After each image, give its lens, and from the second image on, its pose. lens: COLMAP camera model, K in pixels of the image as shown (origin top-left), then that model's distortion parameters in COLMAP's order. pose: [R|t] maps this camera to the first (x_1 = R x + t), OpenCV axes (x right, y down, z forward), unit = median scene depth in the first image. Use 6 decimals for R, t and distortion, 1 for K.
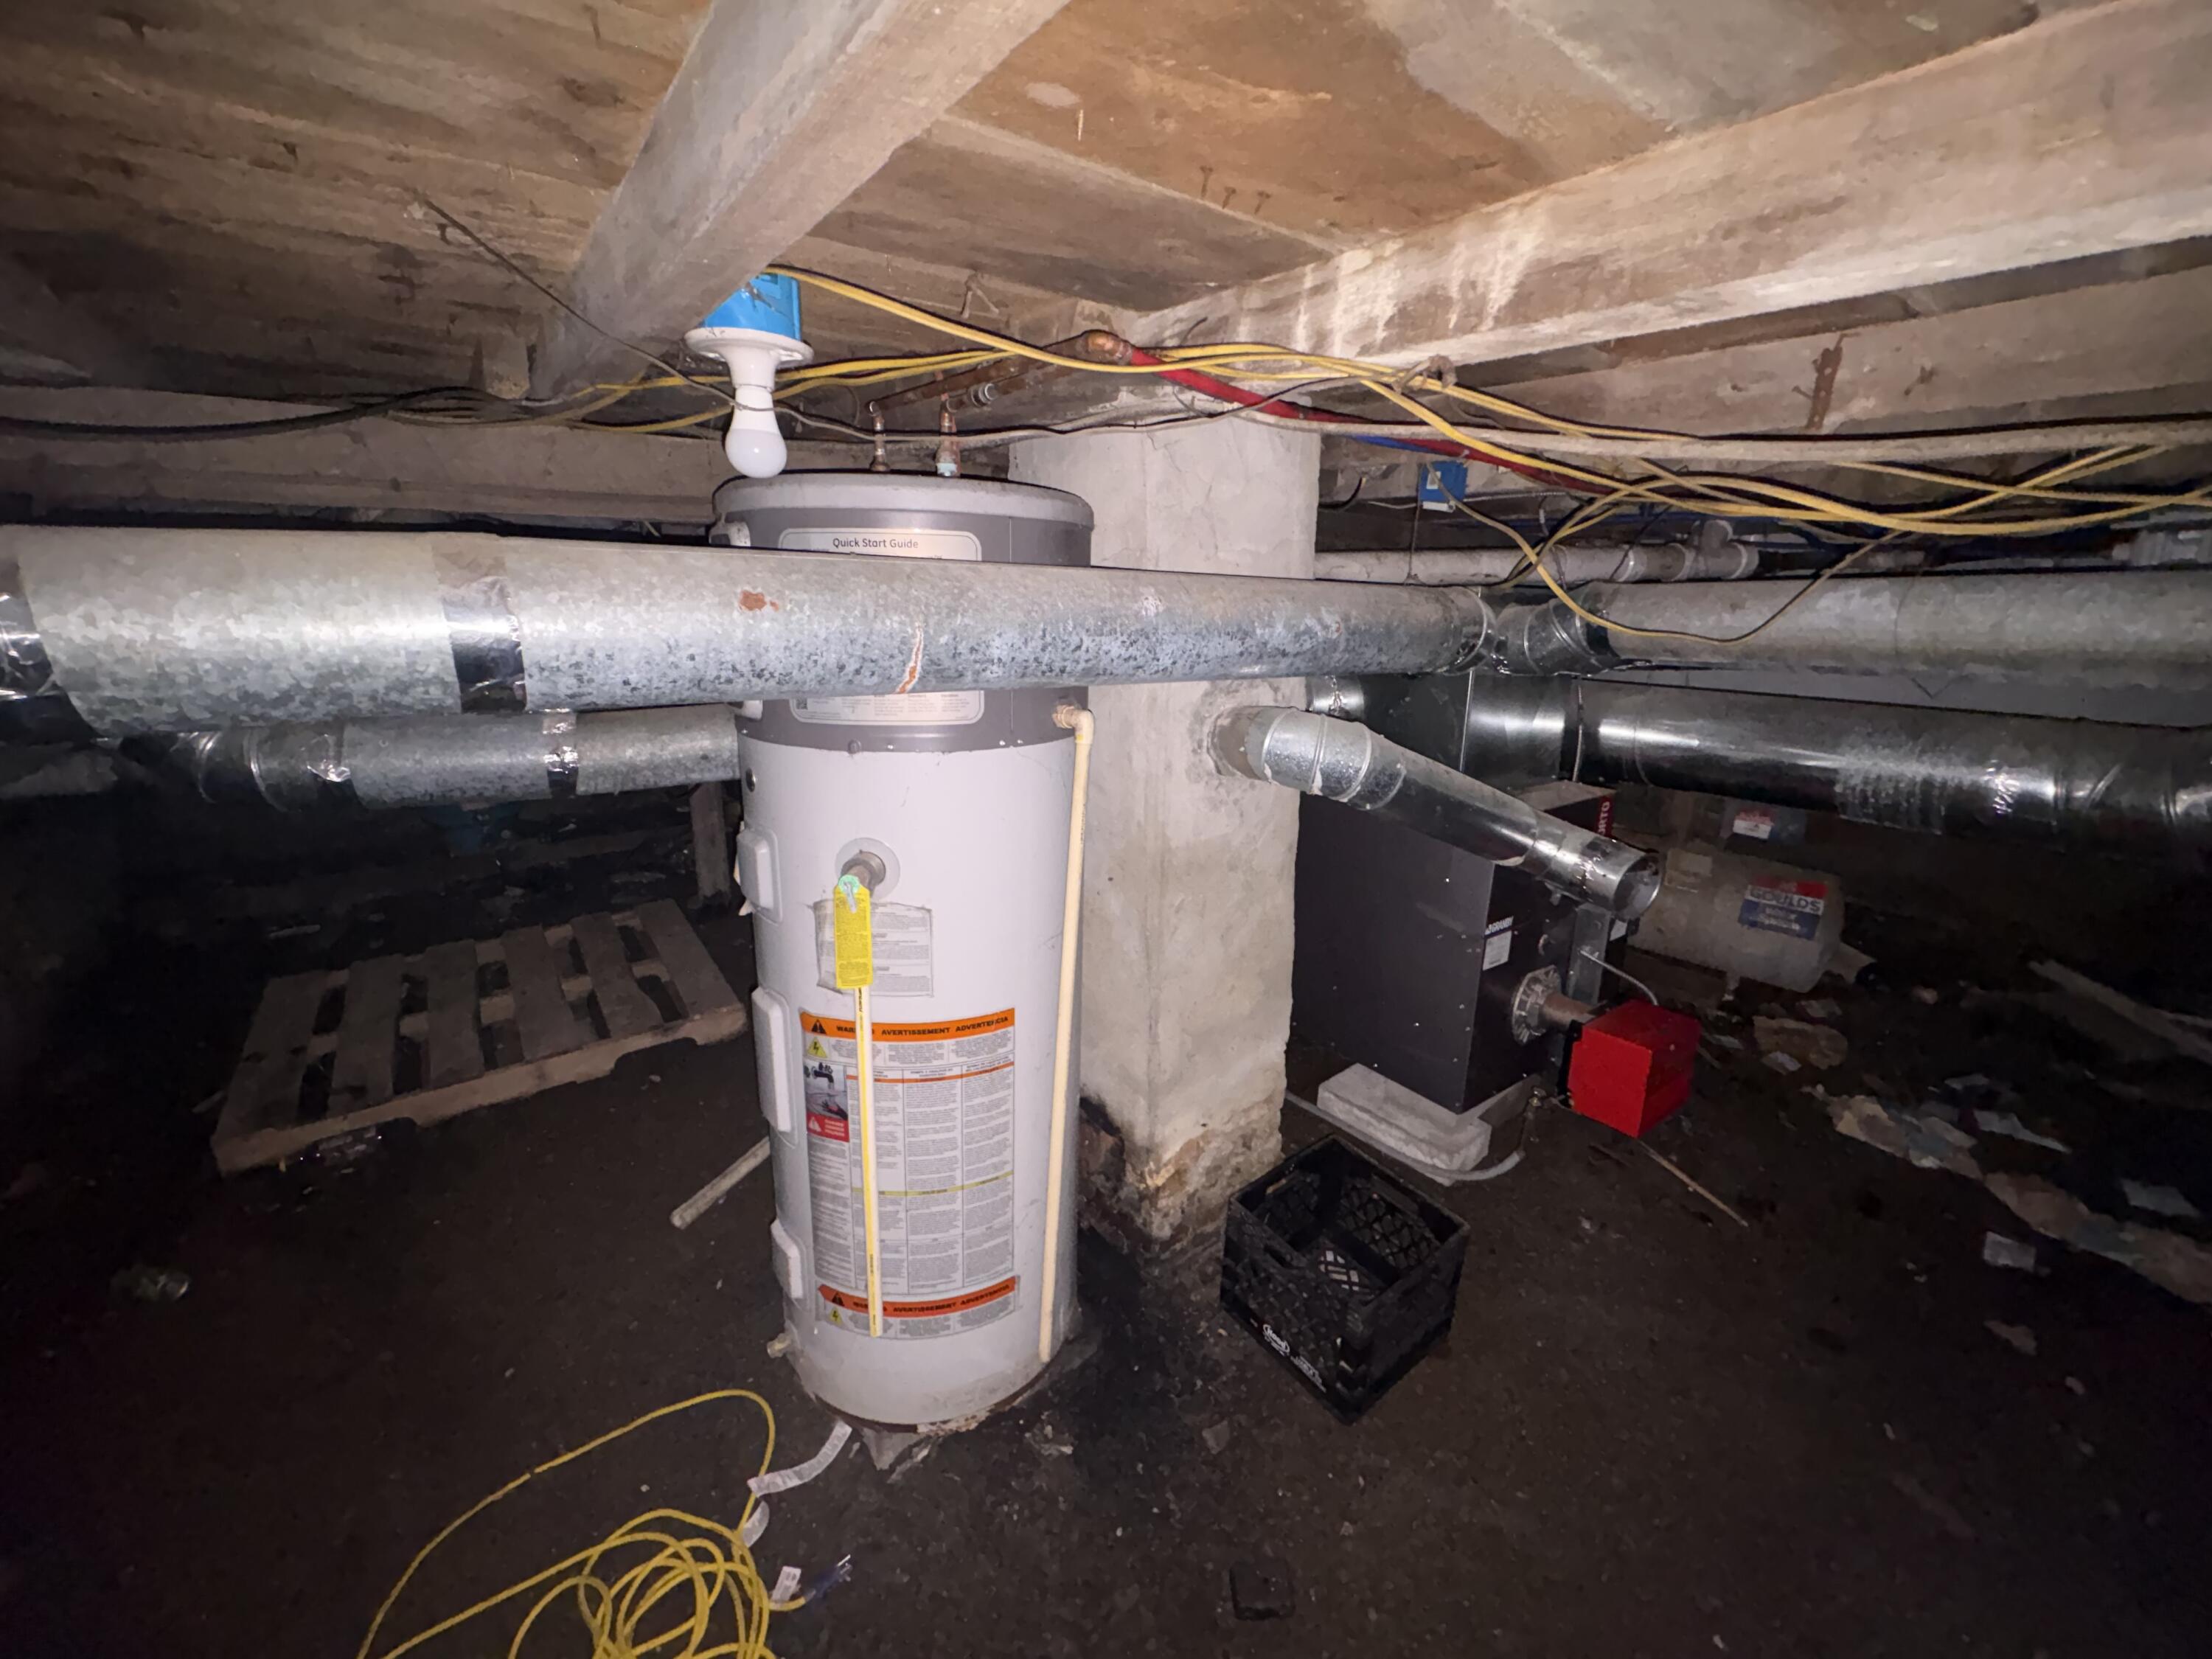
lens RADIAL K [[885.6, 0, 1104.3], [0, 885.6, 830.6], [0, 0, 1]] dist [-0.000012, 0.000290]
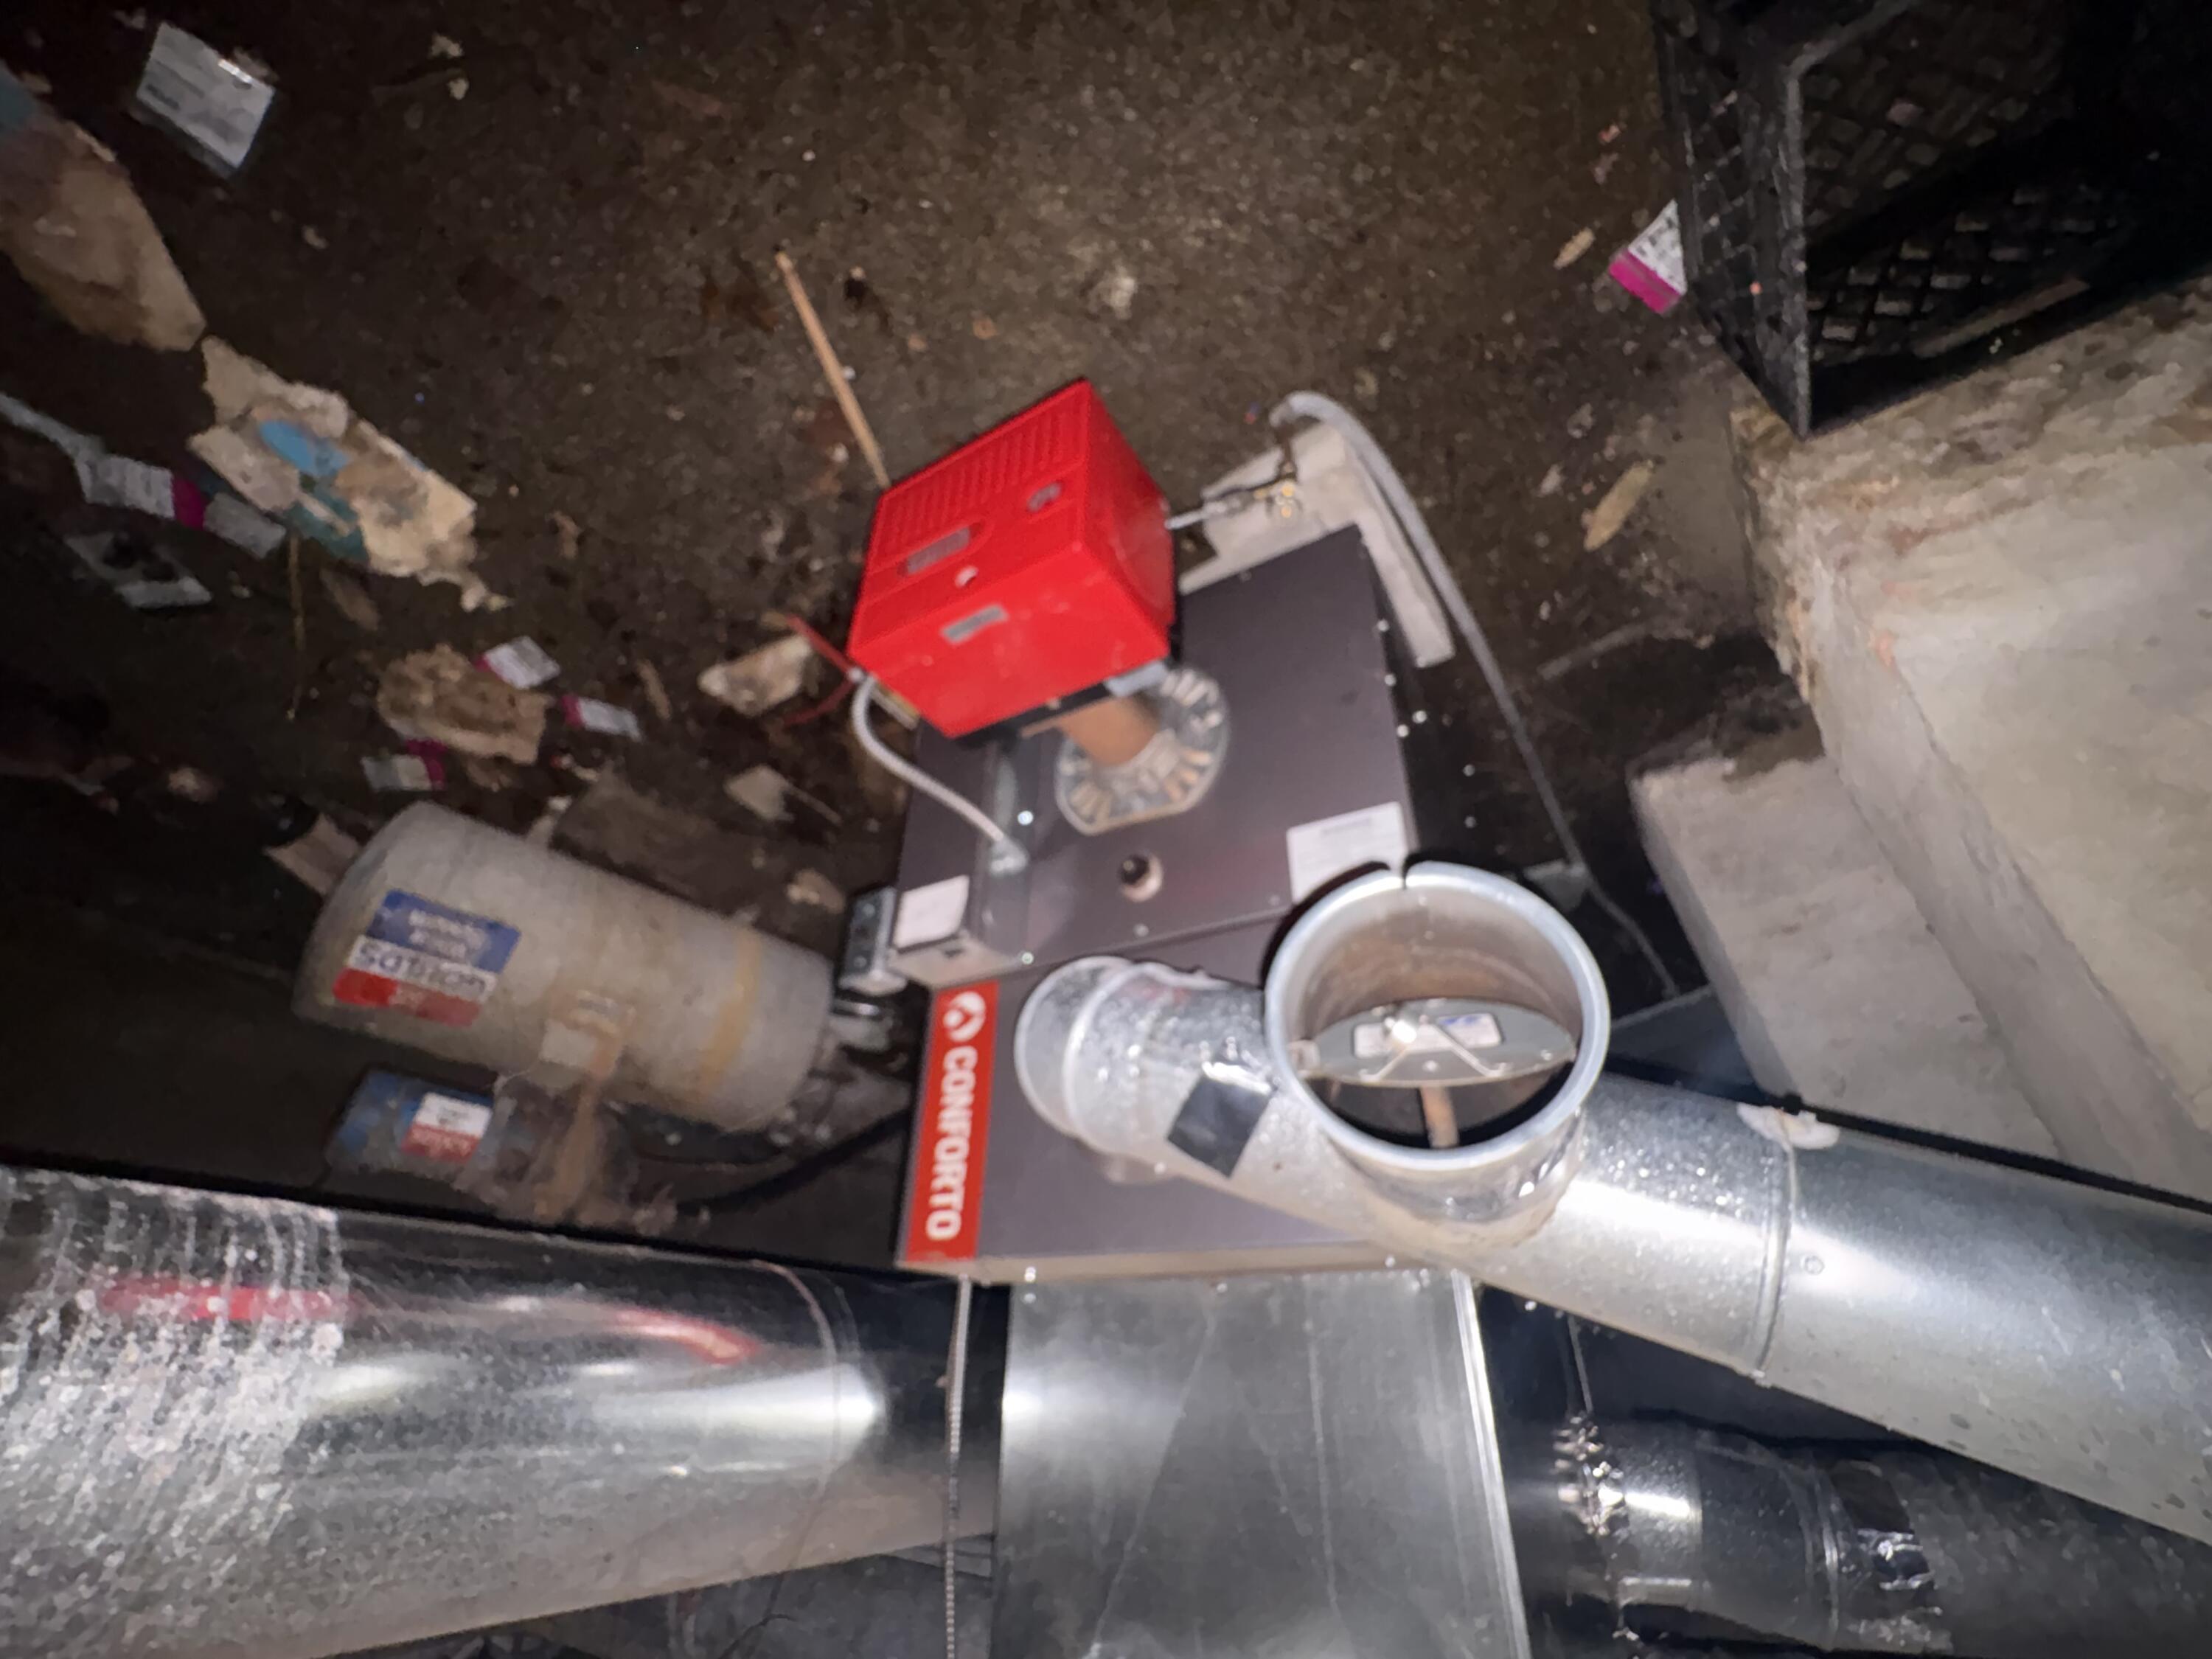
lens RADIAL K [[885.6, 0, 1103.3], [0, 885.6, 822.1], [0, 0, 1]] dist [-0.000012, 0.000290]
pose [[-0.996256, -0.051207, -0.069652, 0.526563], [0.029304, -0.958025, 0.285184, 0.032630], [-0.081332, 0.282075, 0.955939, 0.572860]]
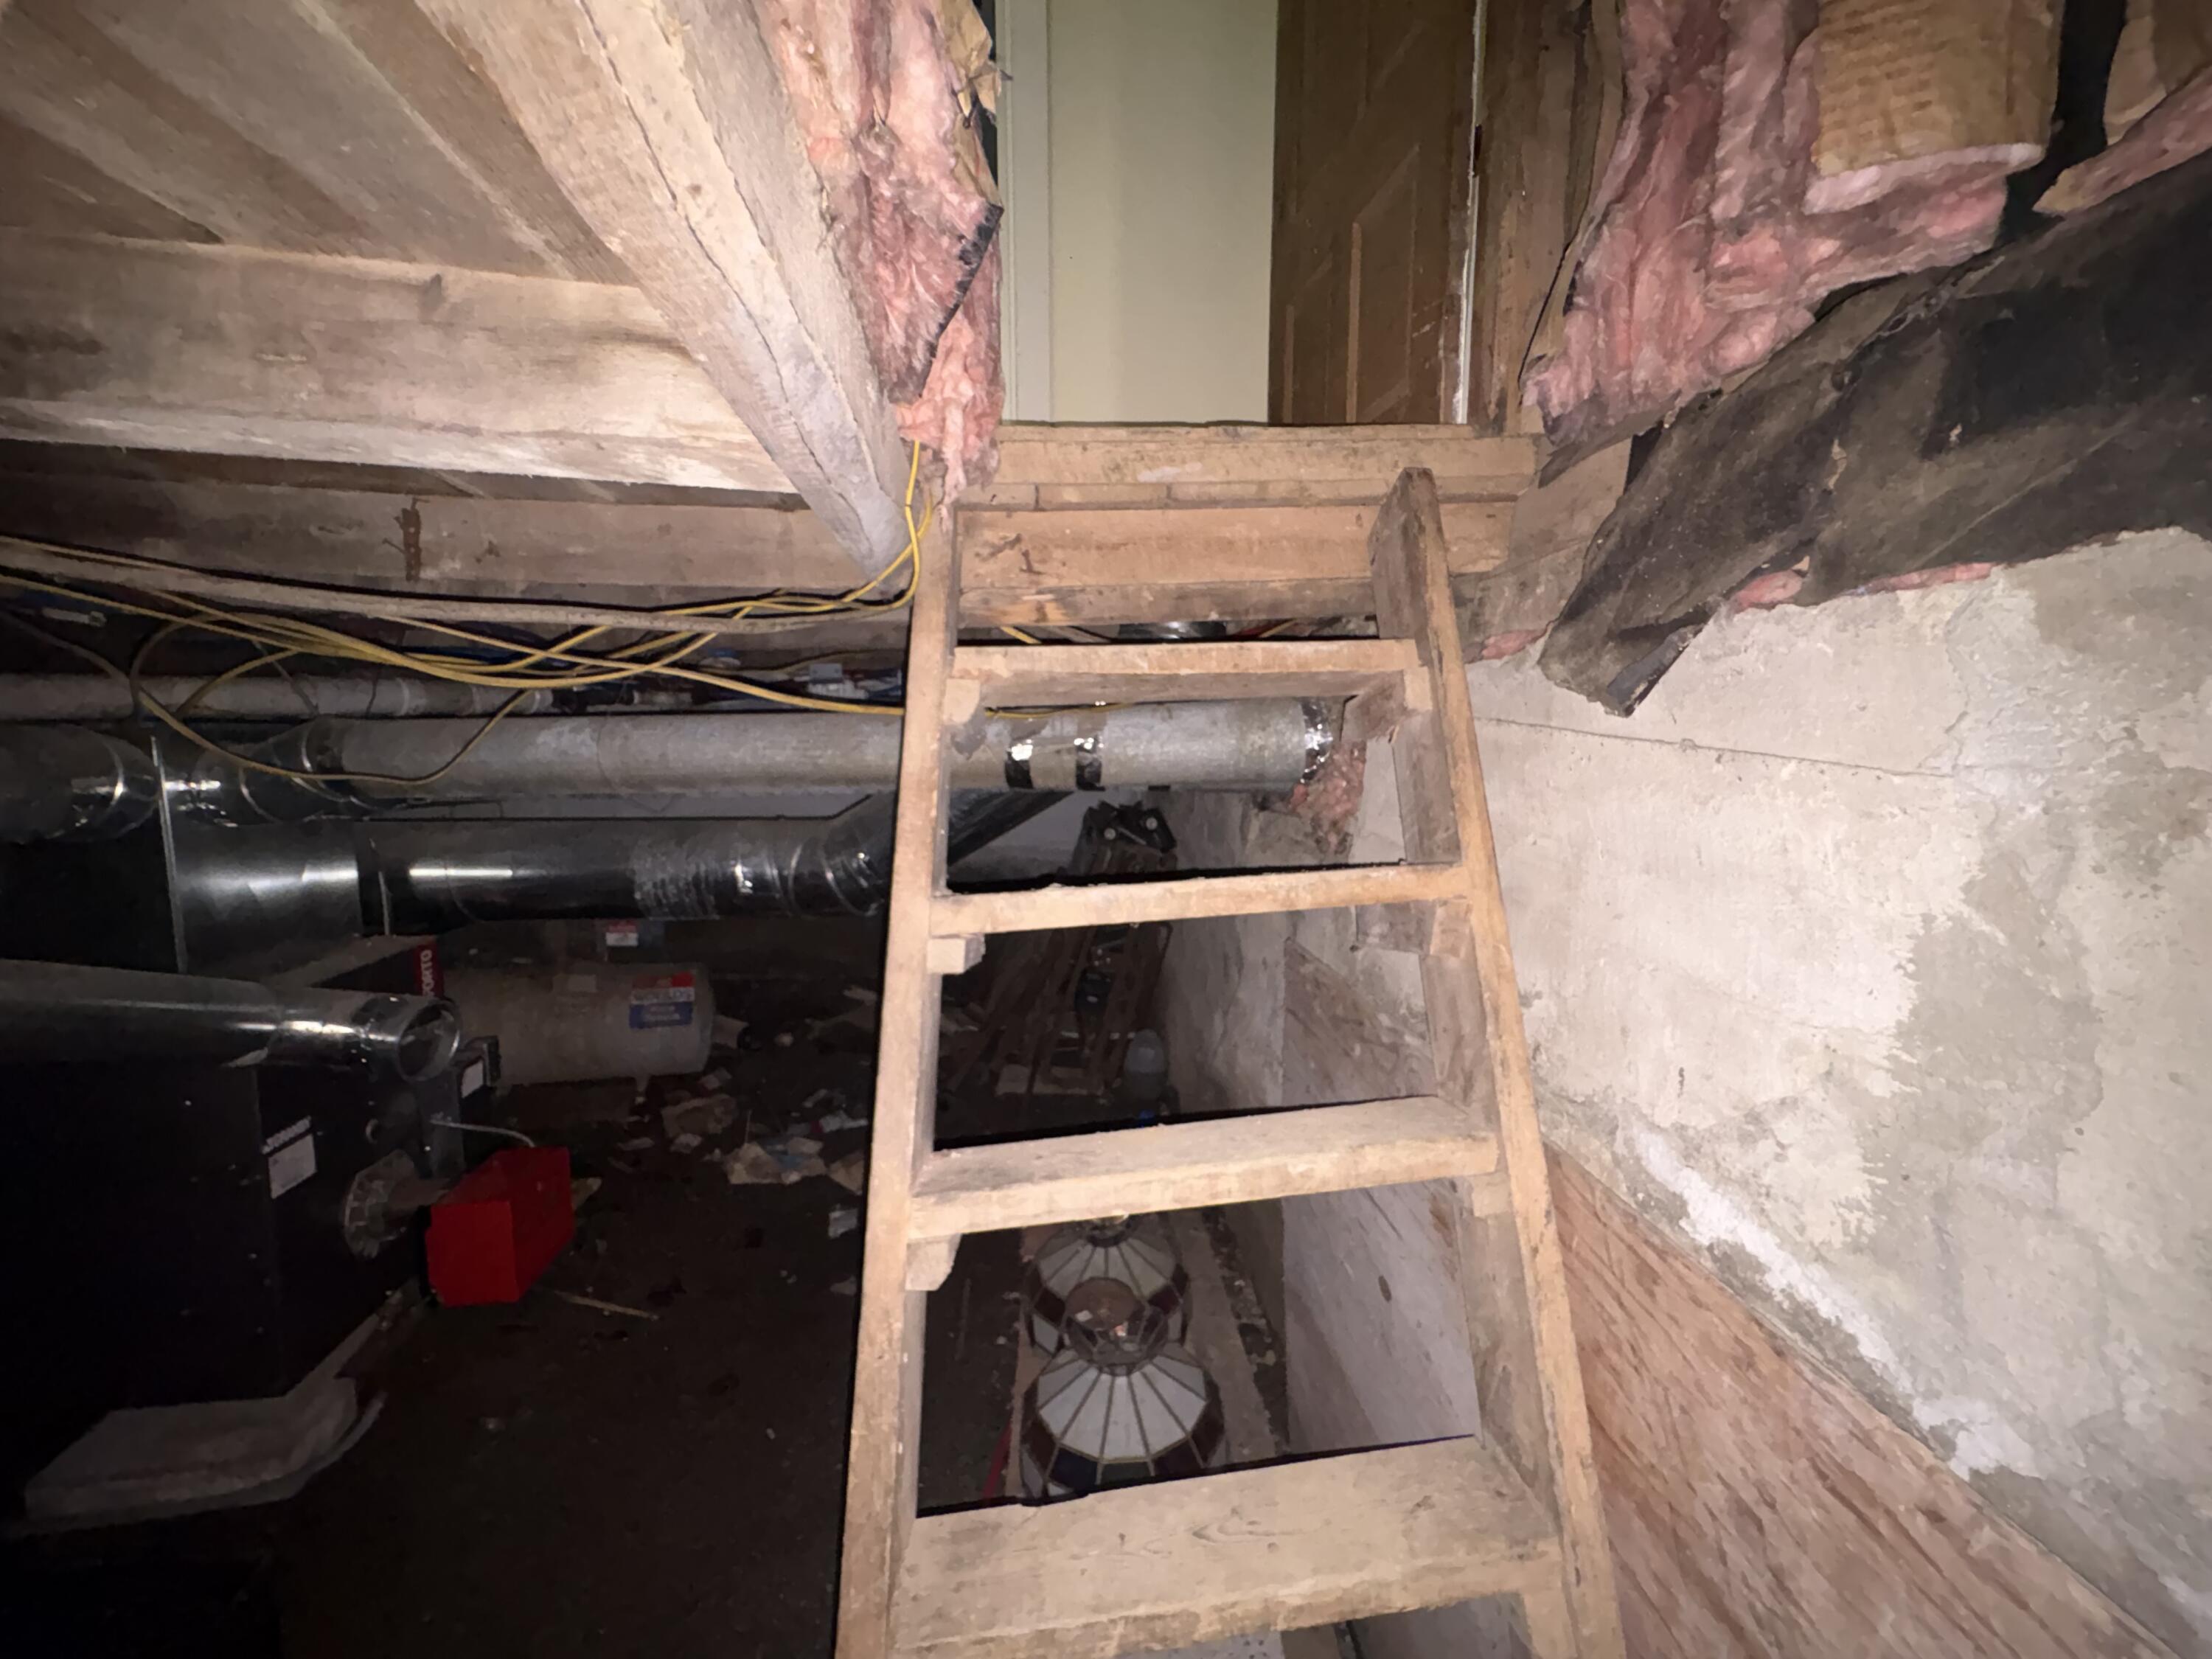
lens RADIAL K [[885.6, 0, 1111.5], [0, 885.6, 827.5], [0, 0, 1]] dist [-0.000012, 0.000290]
pose [[0.477411, -0.105340, 0.872343, 0.119590], [0.227347, 0.973790, -0.006831, 0.010935], [-0.848759, 0.201586, 0.488847, -0.070907]]
